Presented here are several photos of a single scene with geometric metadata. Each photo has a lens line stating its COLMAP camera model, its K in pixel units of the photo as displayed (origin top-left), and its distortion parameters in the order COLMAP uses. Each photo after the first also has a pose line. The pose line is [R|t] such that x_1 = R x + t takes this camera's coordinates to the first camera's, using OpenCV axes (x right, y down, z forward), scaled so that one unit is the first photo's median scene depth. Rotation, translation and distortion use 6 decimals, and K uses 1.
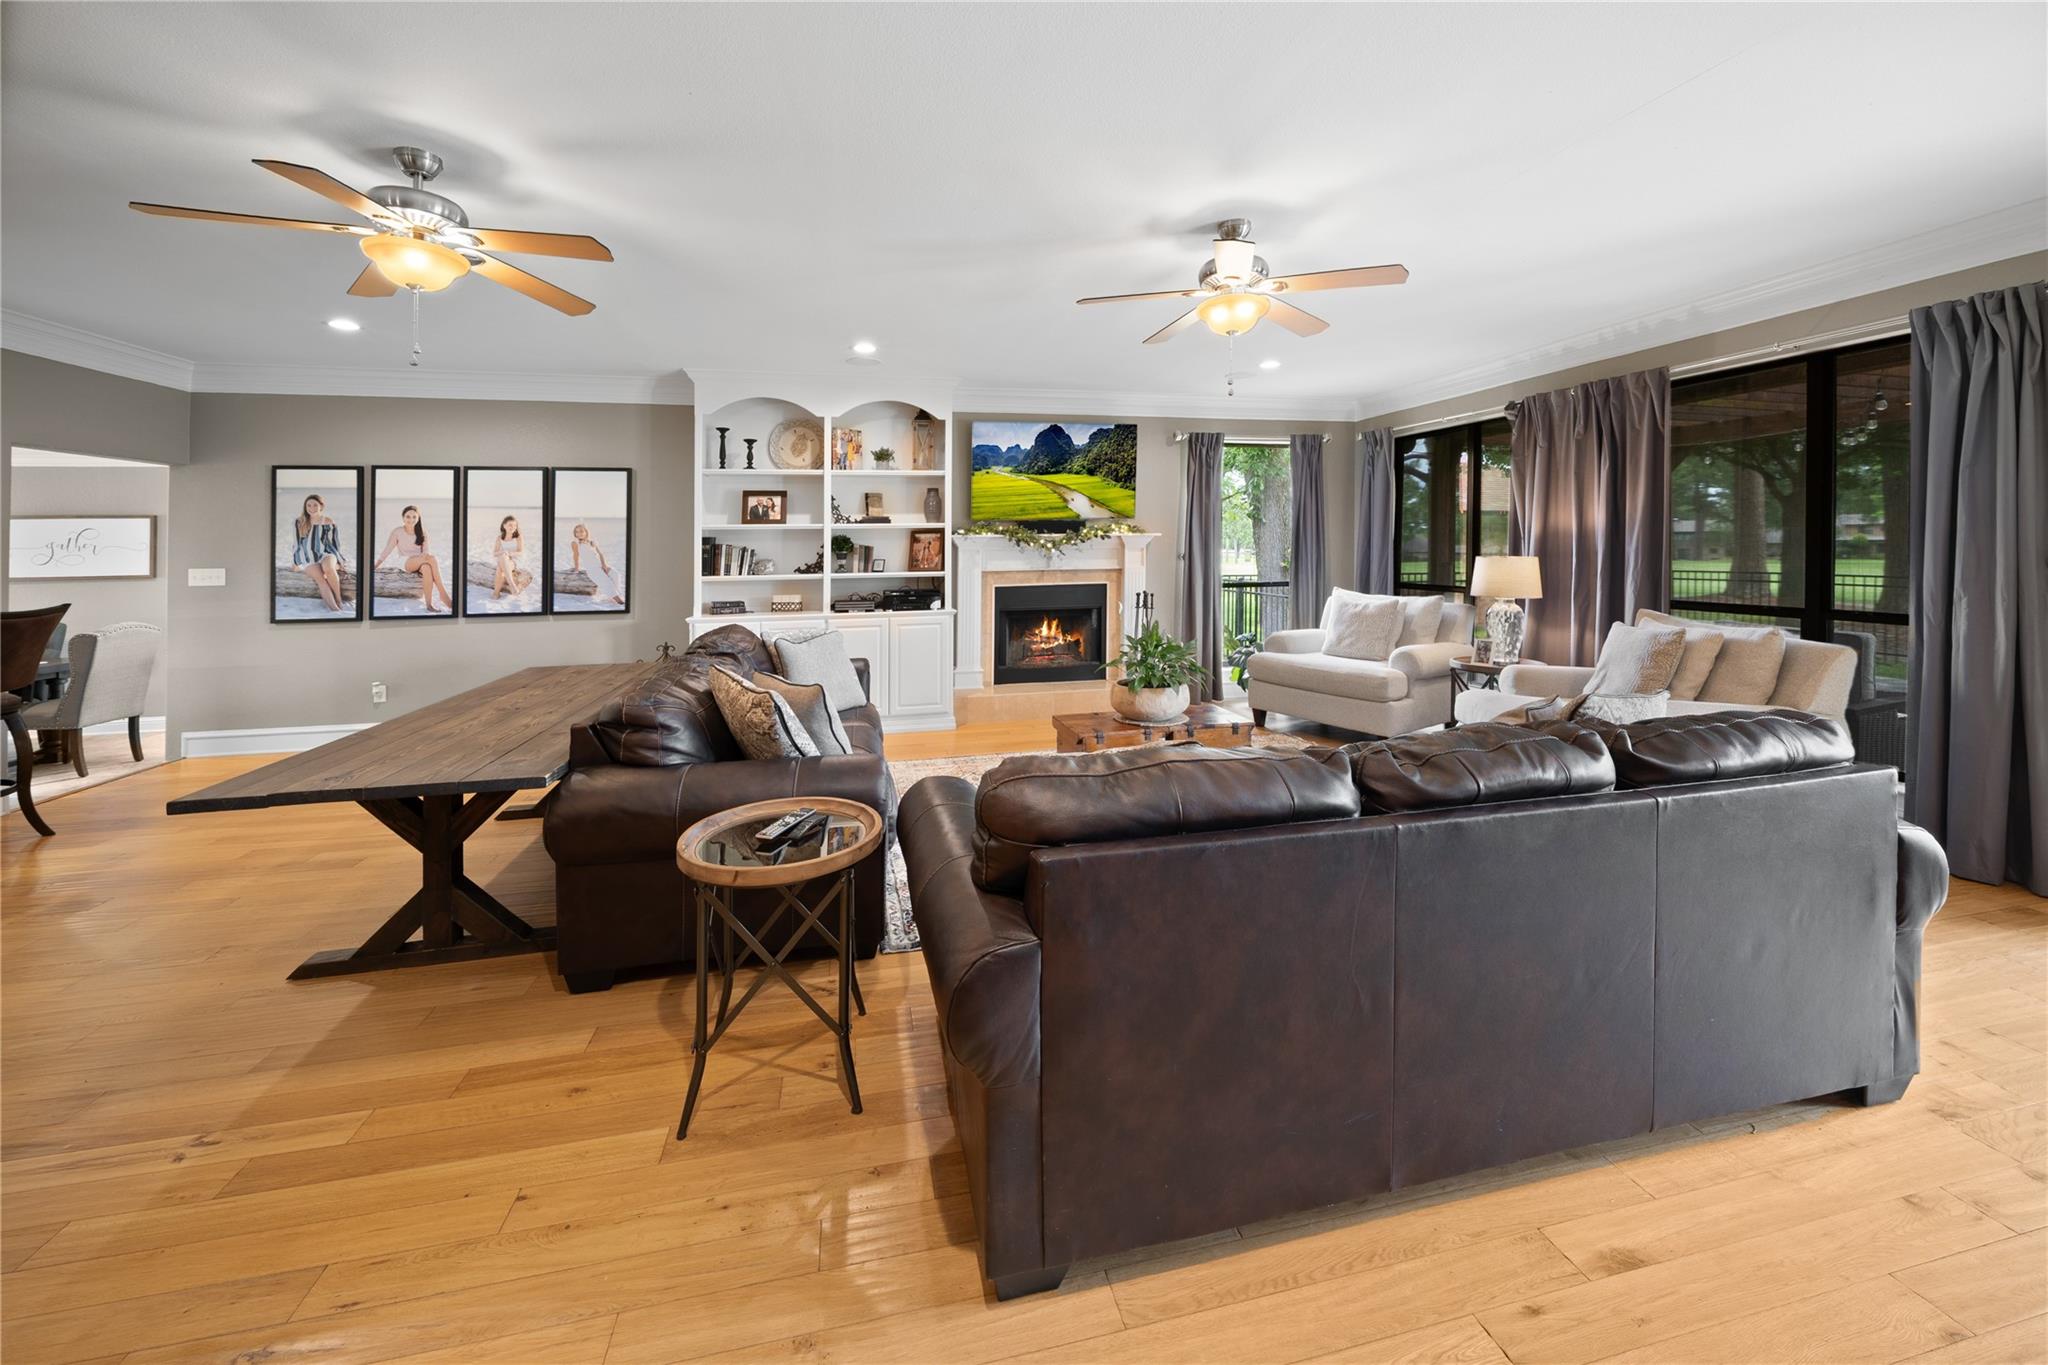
lens RADIAL K [[745.5, 0, 1024.0], [0, 745.5, 682.5], [0, 0, 1]] dist [-0.000621, -0.000077]
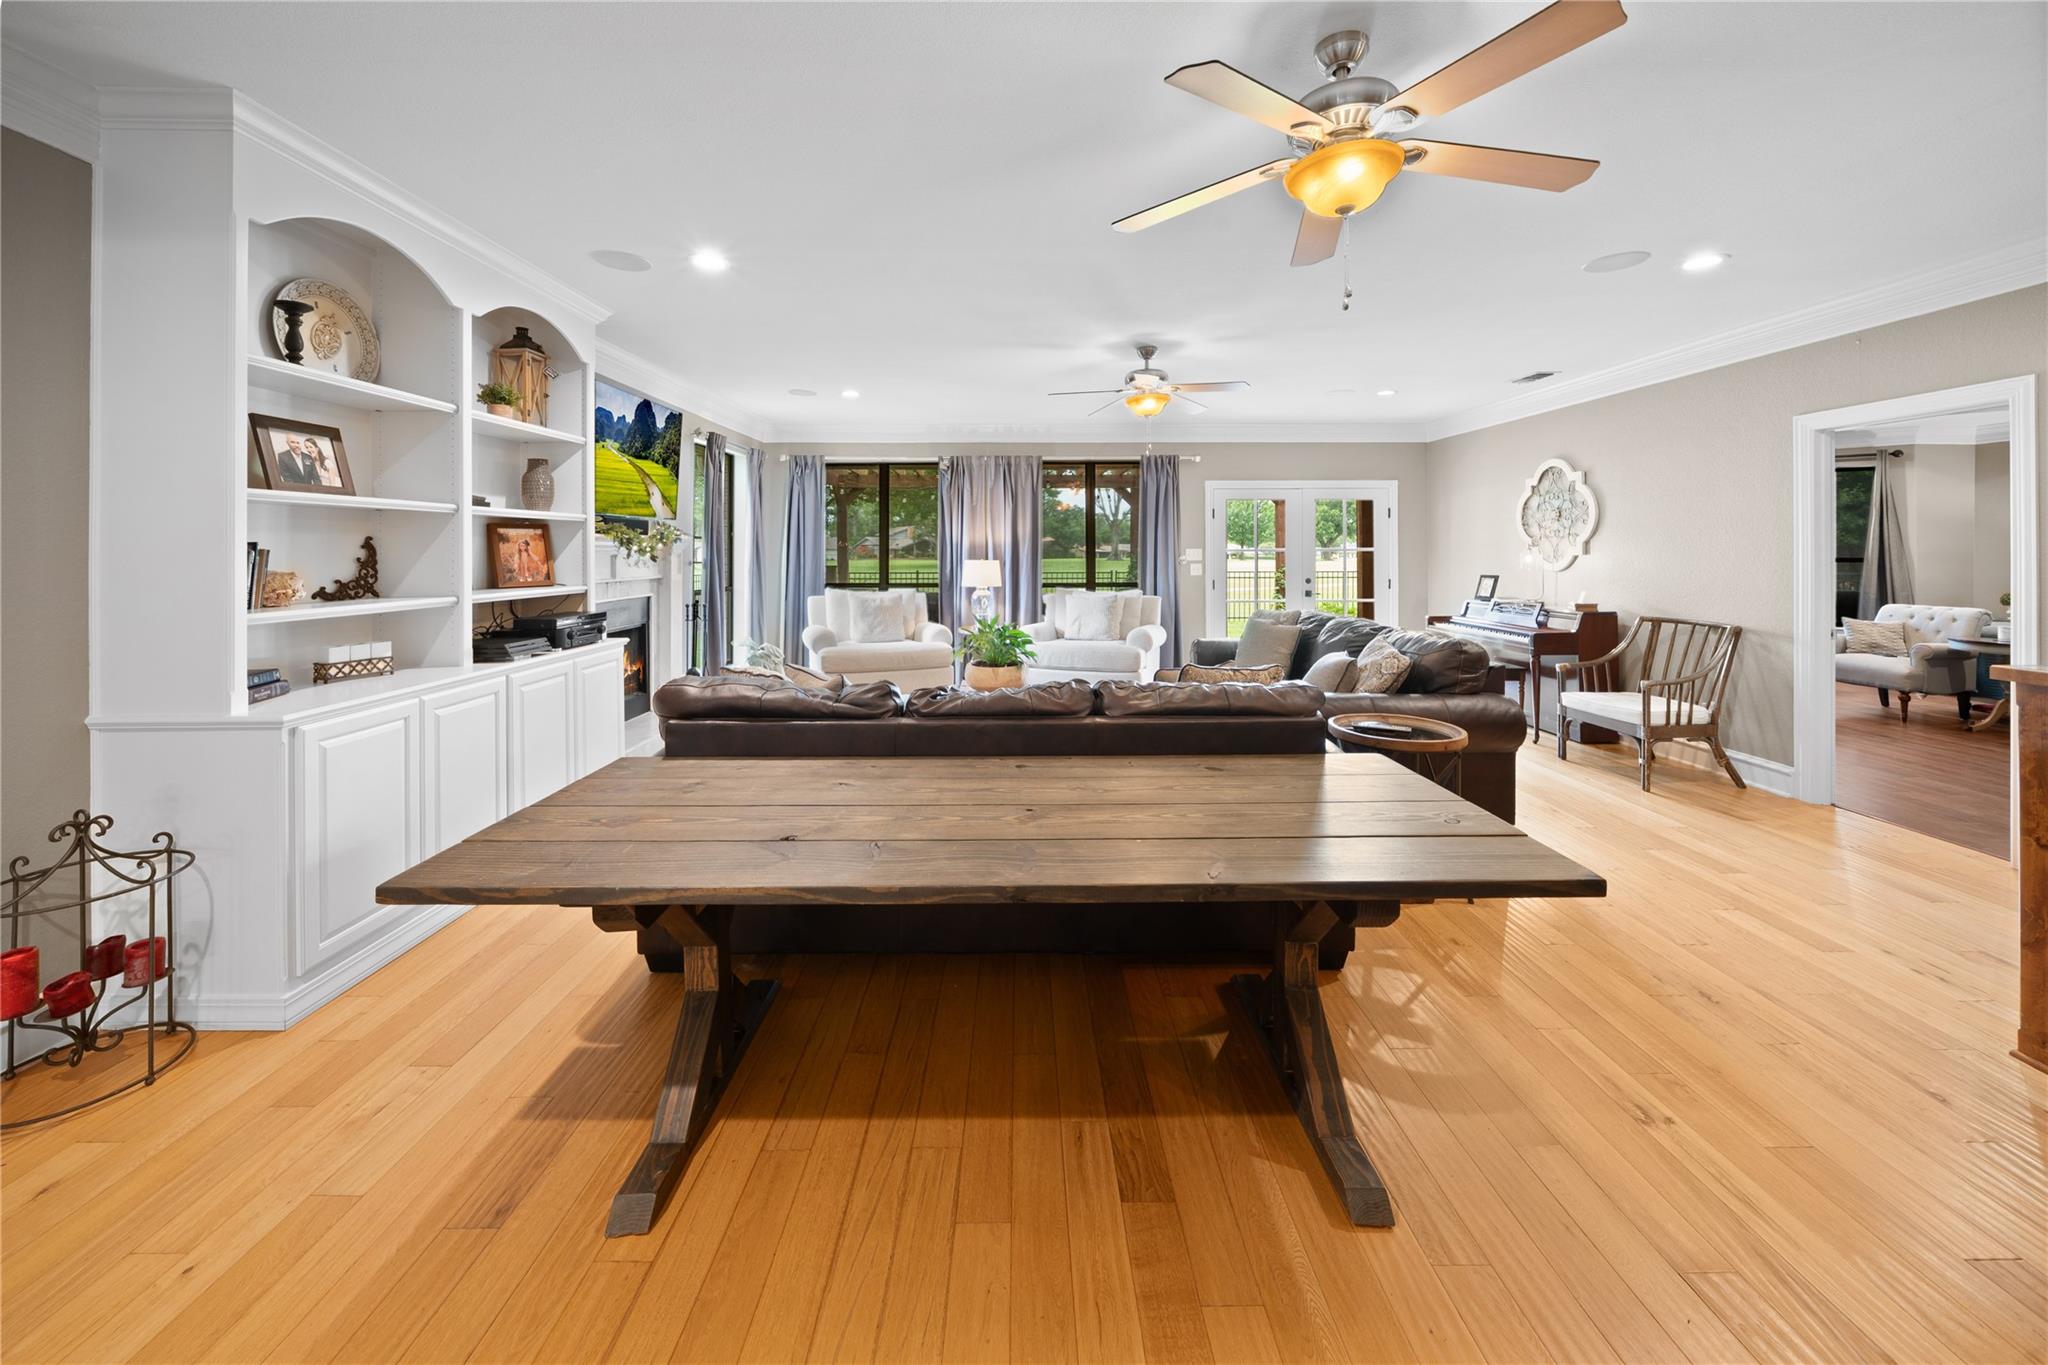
lens RADIAL K [[707.7, 0, 1024.0], [0, 707.7, 682.5], [0, 0, 1]] dist [-0.000006, 0.000007]
pose [[0.215346, -0.168834, 0.961832, -0.764015], [0.168558, 0.976584, 0.133685, -0.093159], [-0.961880, 0.133336, 0.238762, 0.541520]]
